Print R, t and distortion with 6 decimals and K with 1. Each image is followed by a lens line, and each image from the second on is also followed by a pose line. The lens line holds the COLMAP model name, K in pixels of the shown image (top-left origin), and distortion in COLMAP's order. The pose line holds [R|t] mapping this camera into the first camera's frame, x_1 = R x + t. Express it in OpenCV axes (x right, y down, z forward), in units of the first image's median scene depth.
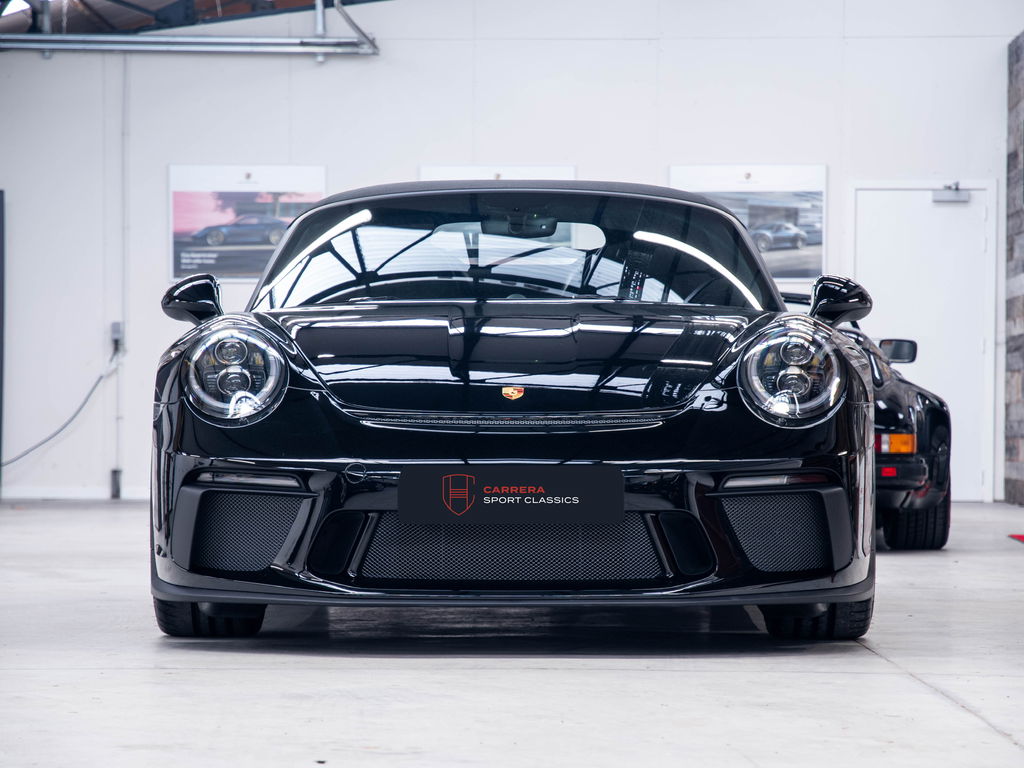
lens RADIAL K [[3603.5, 0, 511.6], [0, 3603.5, 383.8], [0, 0, 1]] dist [0.543609, 0.000000]
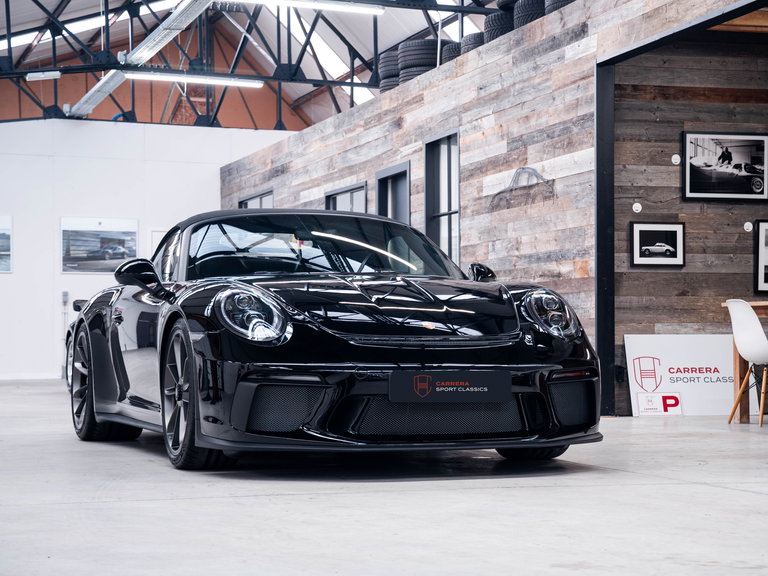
lens RADIAL K [[1478.6, 0, 383.9], [0, 1478.6, 289.5], [0, 0, 1]] dist [0.046035, 0.000000]
pose [[0.919209, 0.010418, 0.393633, -0.287437], [-0.001250, 0.999722, -0.023541, 0.002159], [-0.393769, 0.021147, 0.918966, 0.343561]]
